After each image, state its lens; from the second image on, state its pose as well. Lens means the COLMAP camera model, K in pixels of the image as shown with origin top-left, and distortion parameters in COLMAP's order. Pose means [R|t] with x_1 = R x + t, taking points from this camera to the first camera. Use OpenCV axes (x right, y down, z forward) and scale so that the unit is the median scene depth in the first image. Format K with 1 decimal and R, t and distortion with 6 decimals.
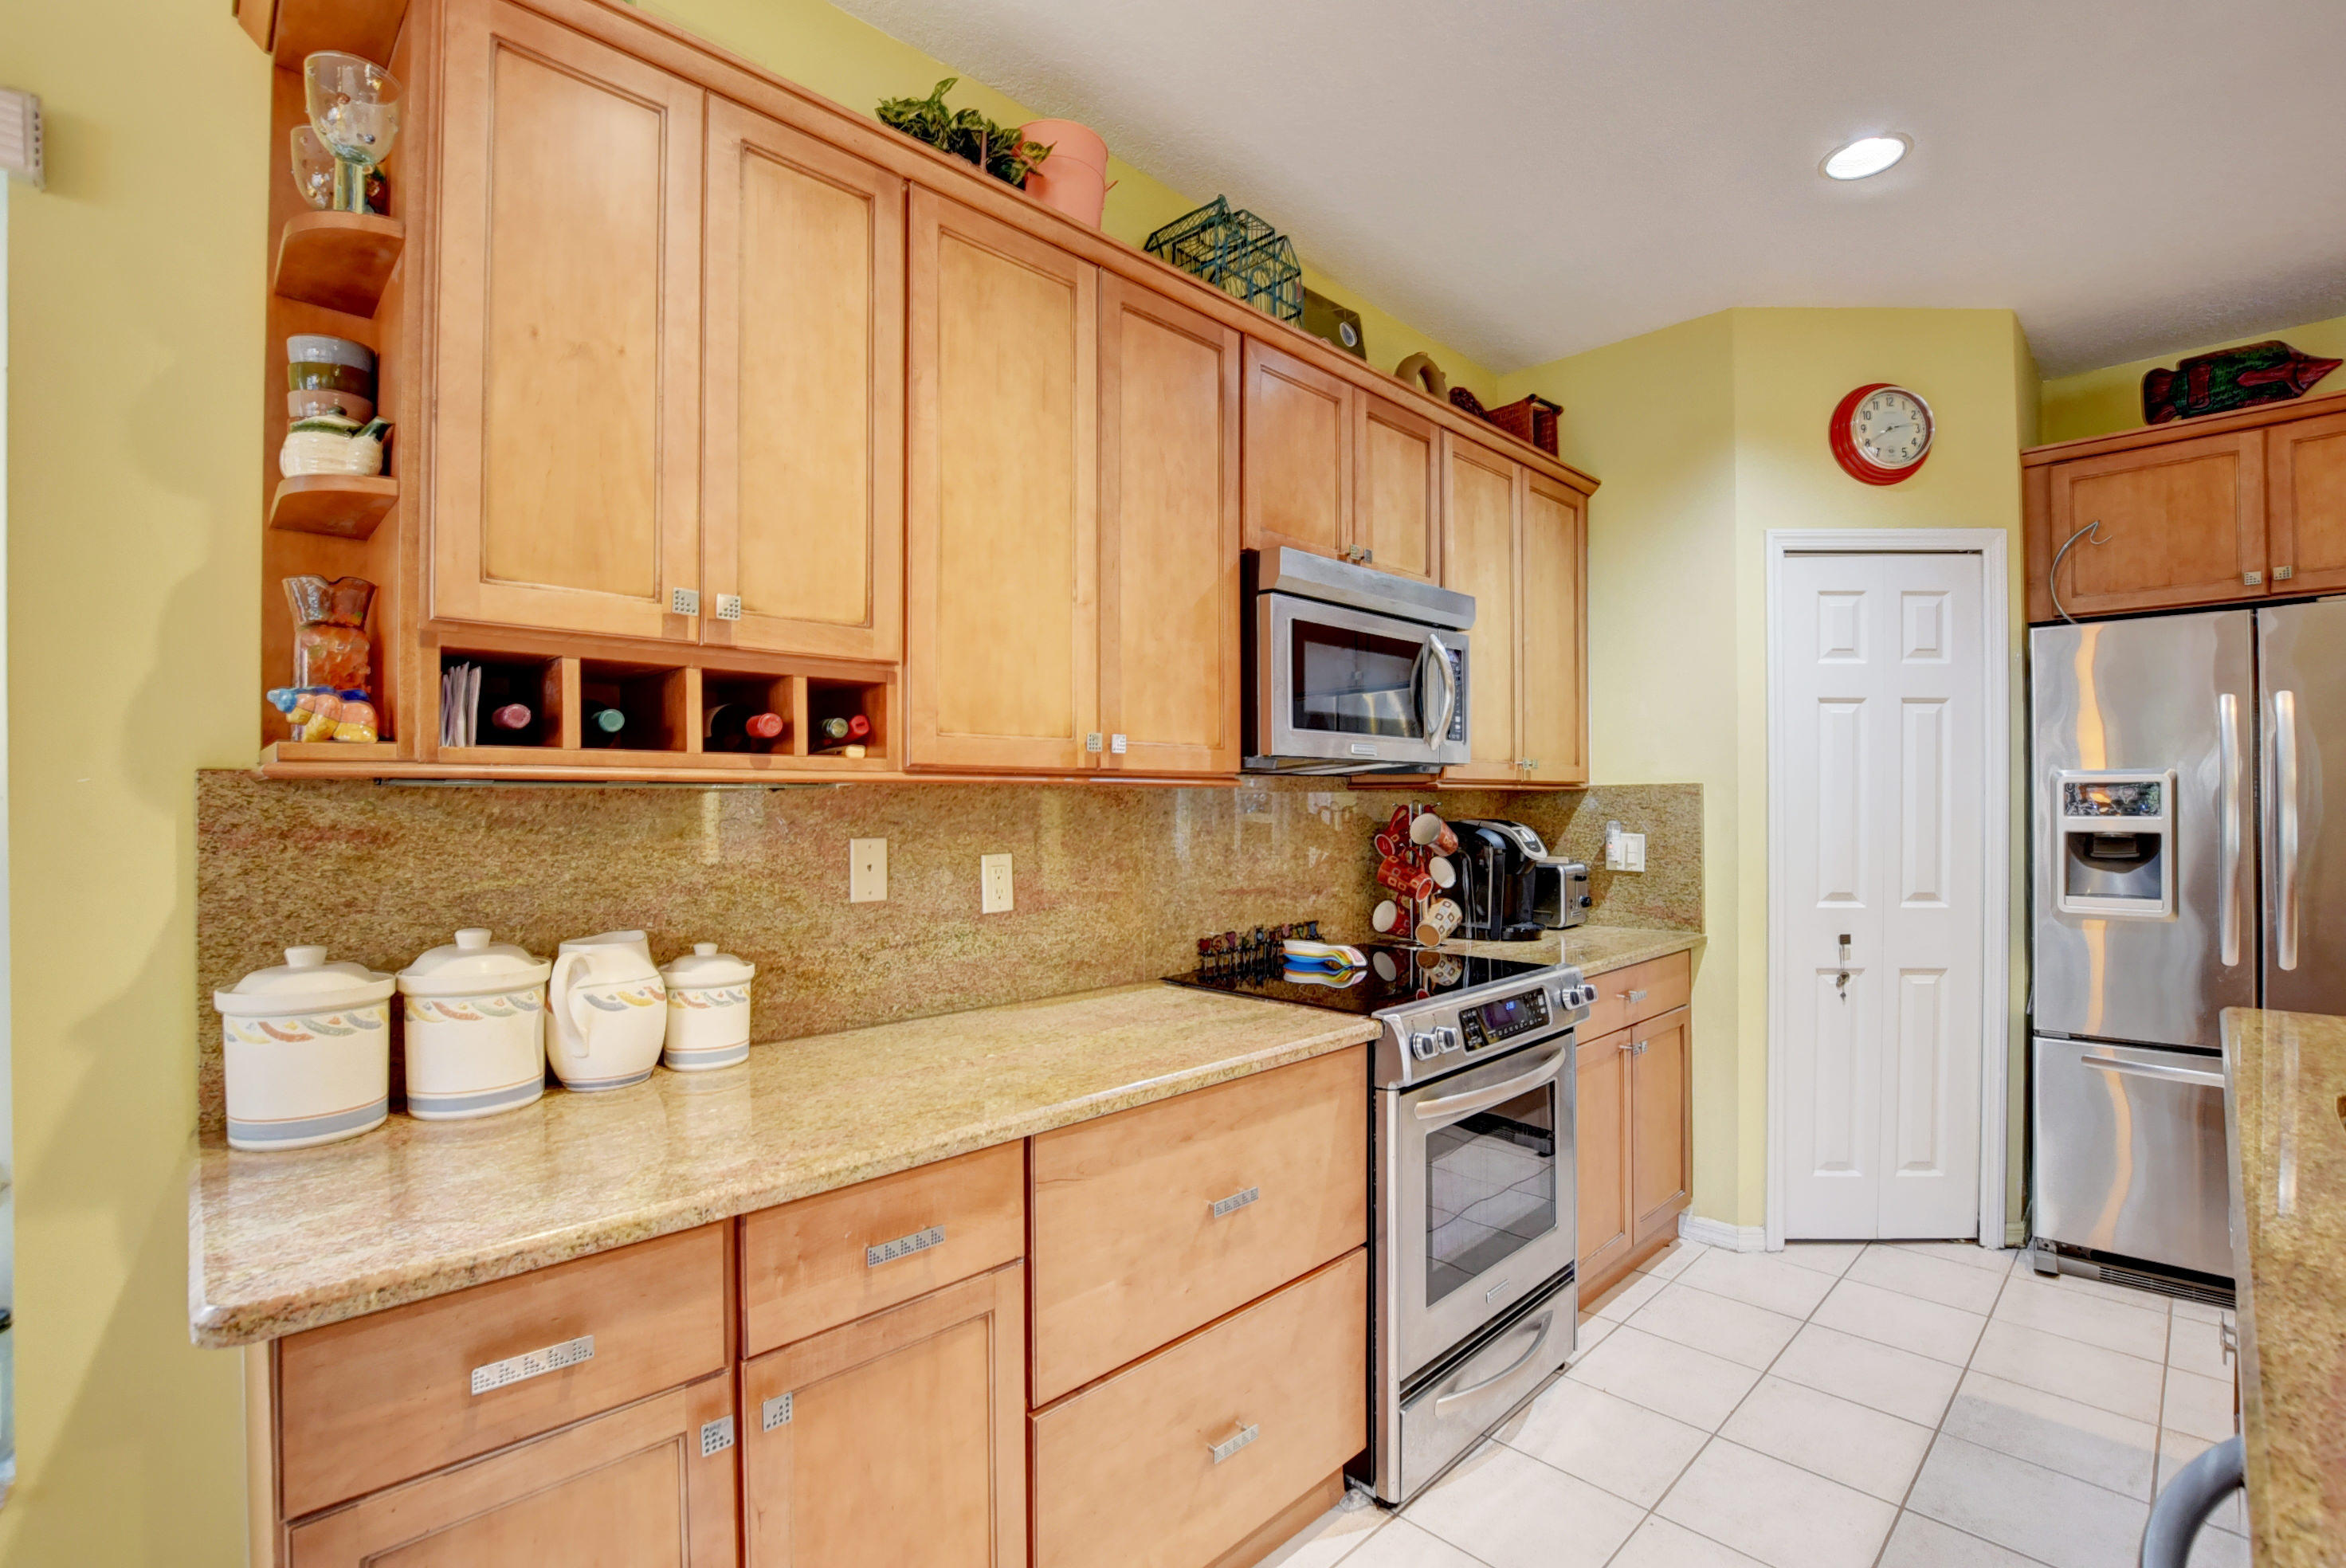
lens RADIAL K [[1042.2, 0, 1175.5], [0, 1042.2, 794.2], [0, 0, 1]] dist [-0.002926, -0.000015]
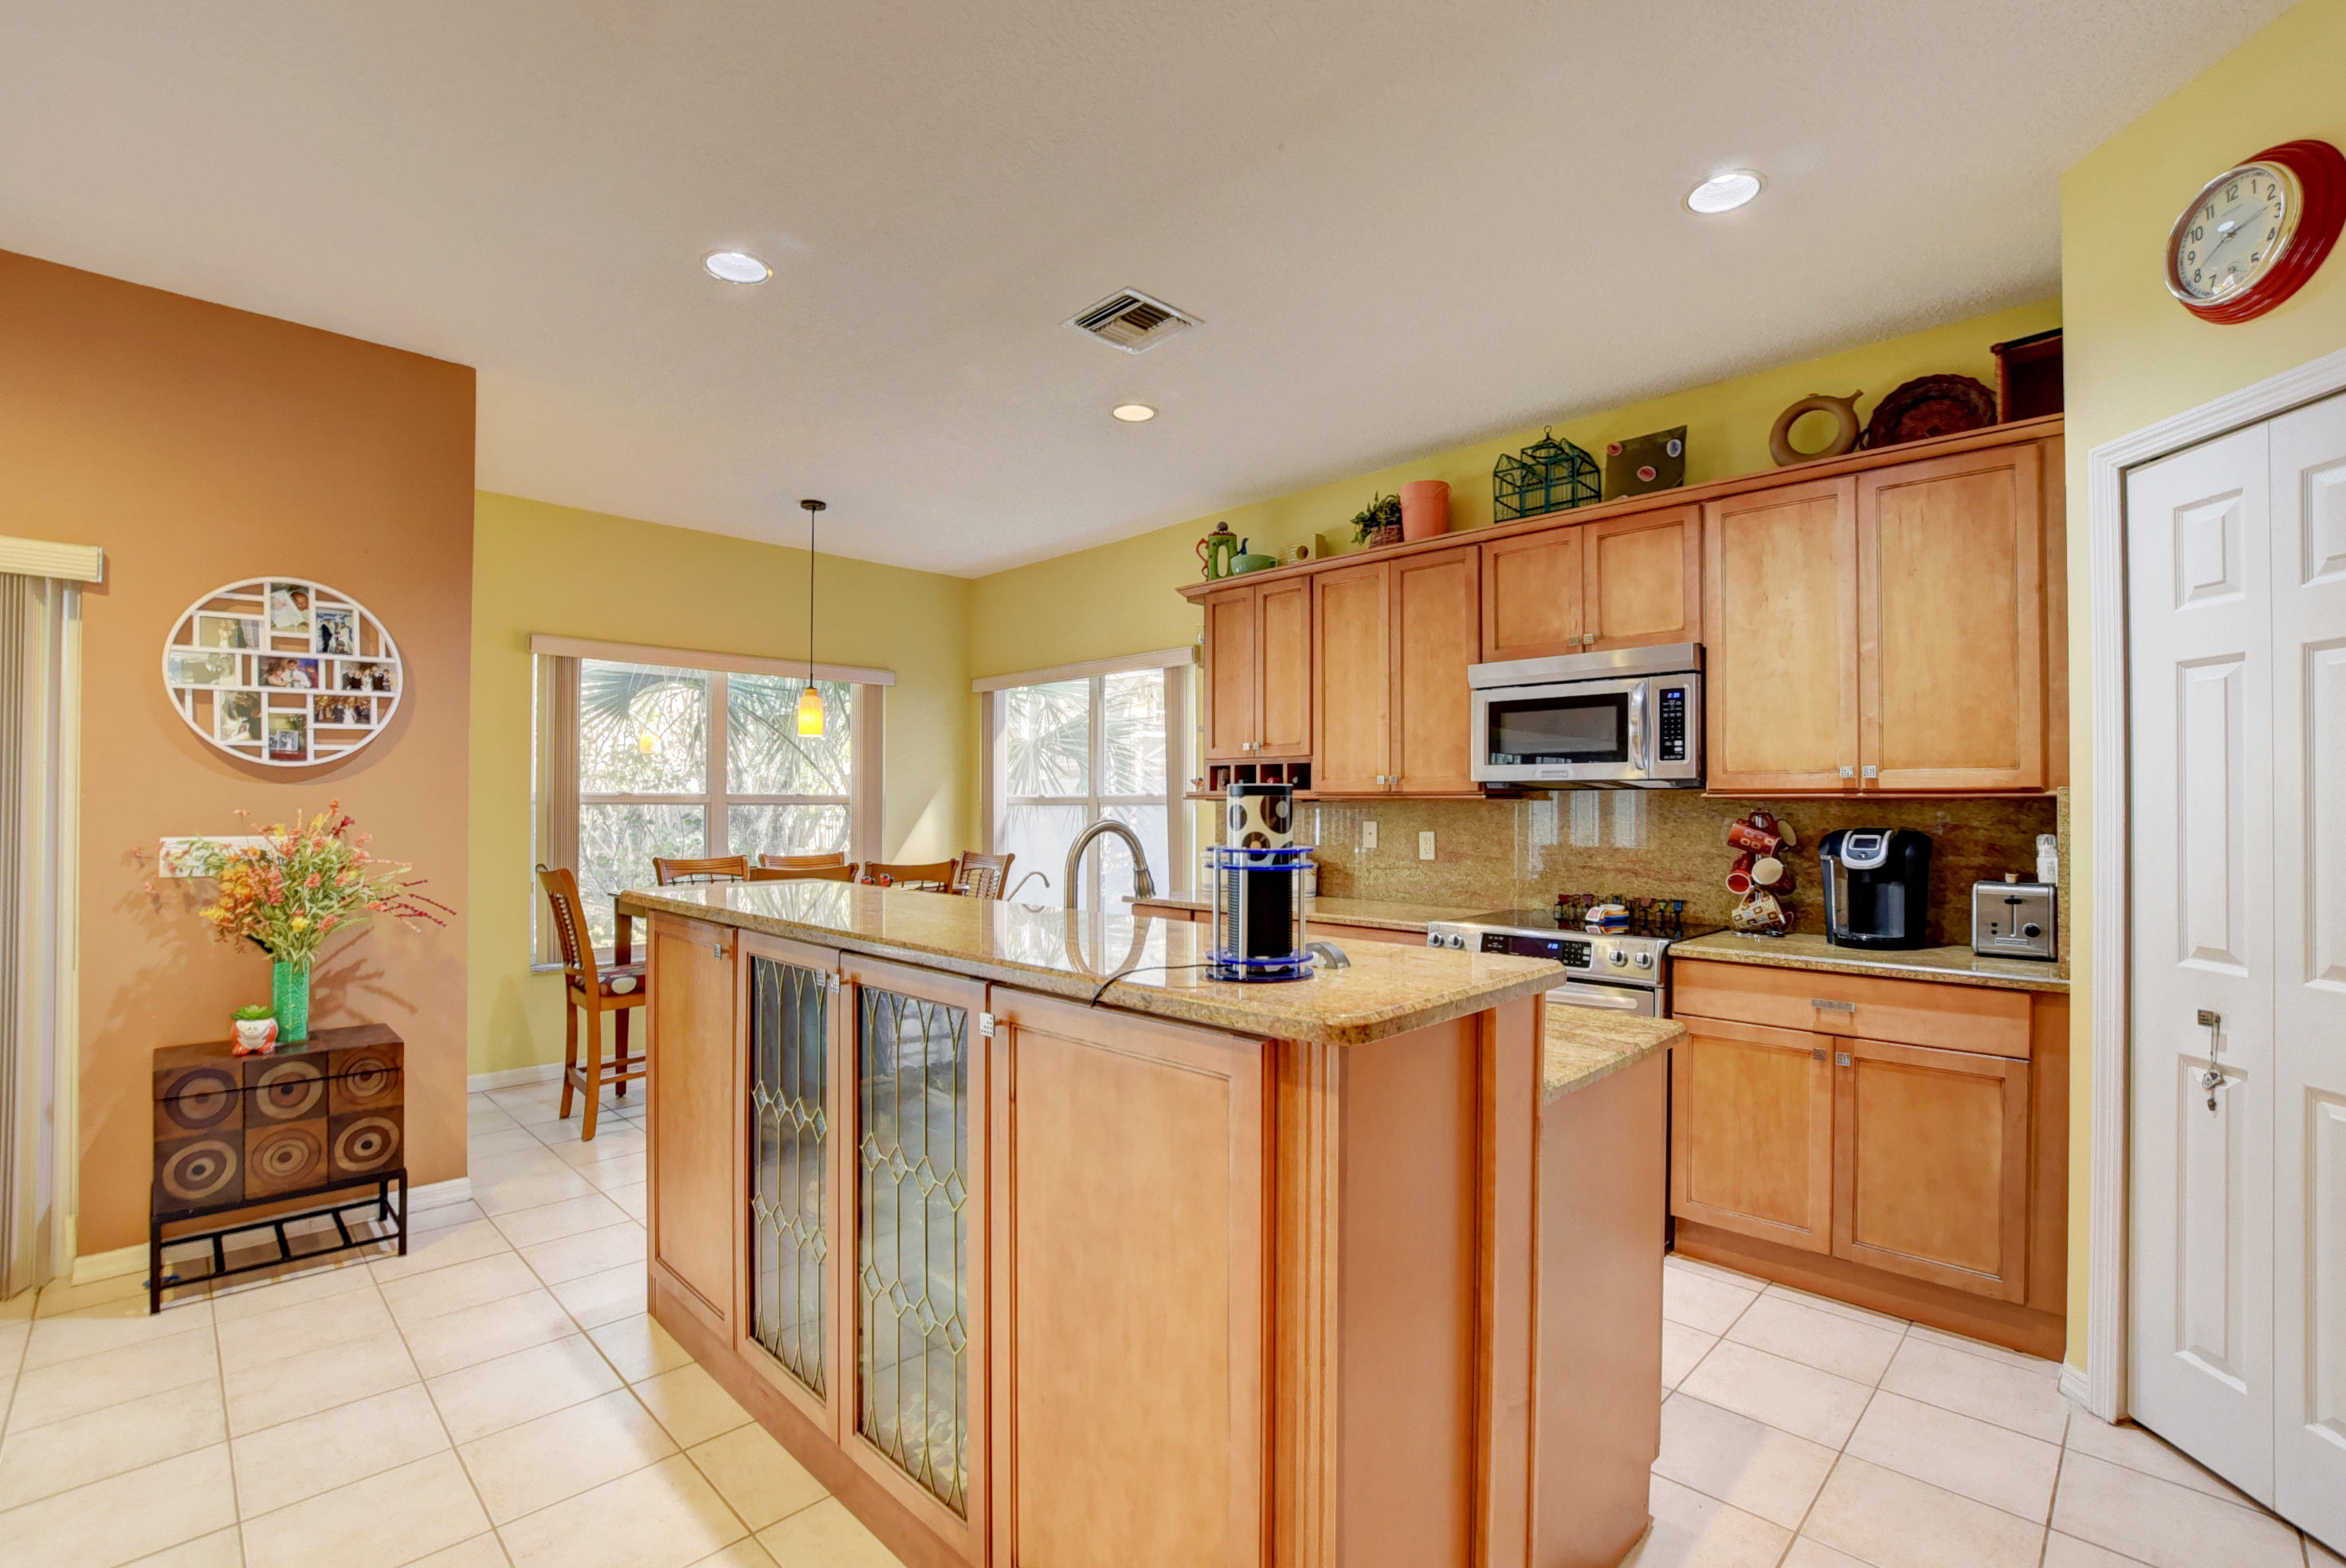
lens RADIAL K [[1042.2, 0, 1175.5], [0, 1042.2, 794.2], [0, 0, 1]] dist [-0.002926, -0.000015]
pose [[0.009297, -0.007131, -0.999931, 1.886197], [0.006660, 0.999953, -0.007069, -0.005940], [0.999935, -0.006594, 0.009344, 0.477698]]
